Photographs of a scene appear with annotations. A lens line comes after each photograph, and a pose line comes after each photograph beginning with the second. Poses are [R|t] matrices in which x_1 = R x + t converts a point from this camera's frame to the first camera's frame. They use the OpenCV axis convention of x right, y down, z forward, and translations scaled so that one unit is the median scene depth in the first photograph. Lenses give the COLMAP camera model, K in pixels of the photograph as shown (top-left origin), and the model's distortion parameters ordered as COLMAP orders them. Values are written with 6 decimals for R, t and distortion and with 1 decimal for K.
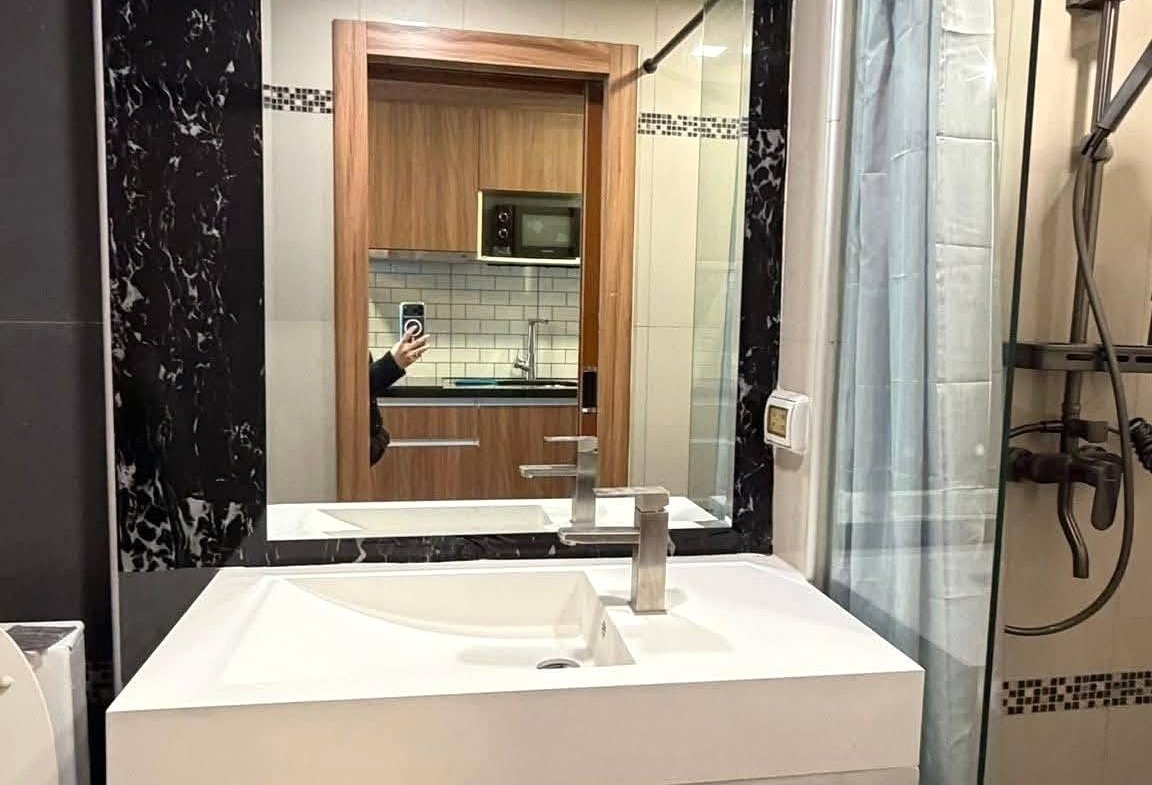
lens RADIAL K [[833.9, 0, 576.4], [0, 833.9, 394.3], [0, 0, 1]] dist [0.001224, 0.003604]
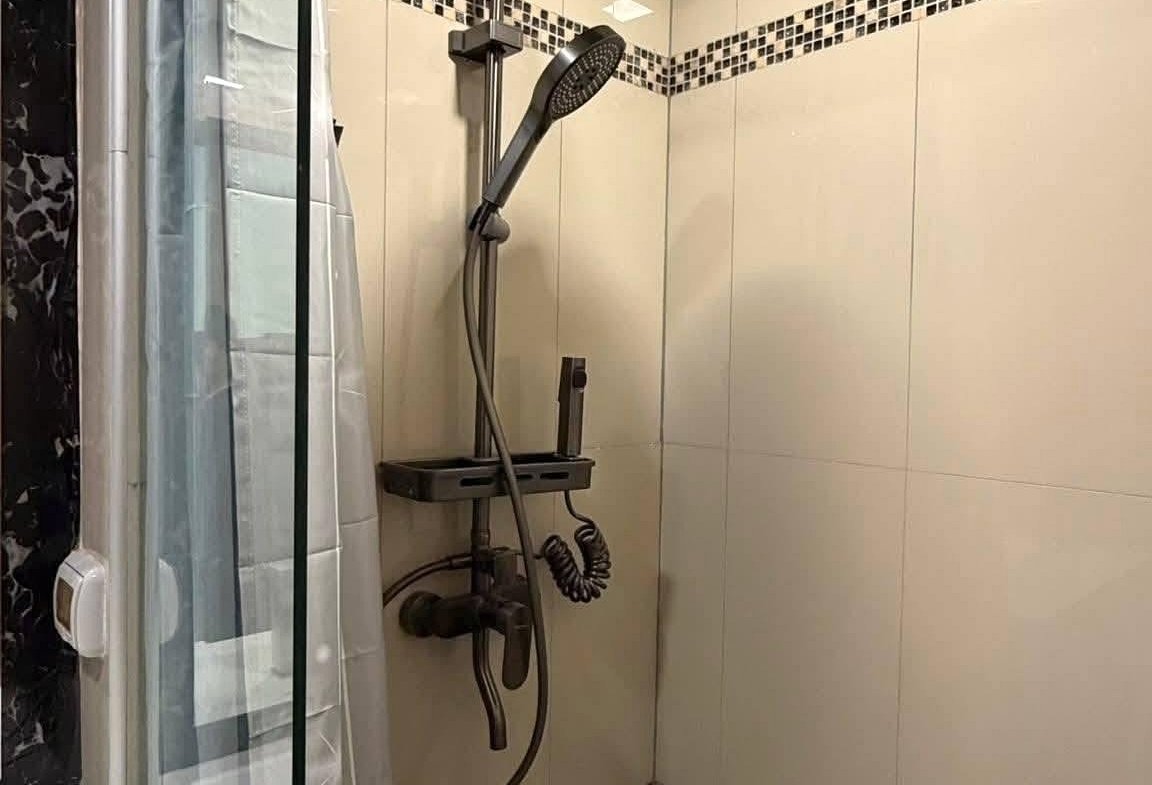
lens RADIAL K [[833.9, 0, 576.3], [0, 833.9, 393.4], [0, 0, 1]] dist [0.001224, 0.003604]
pose [[0.854359, -0.025889, 0.519037, 0.249232], [0.054286, 0.997740, -0.039592, -0.084344], [-0.516840, 0.062002, 0.853834, 0.241230]]
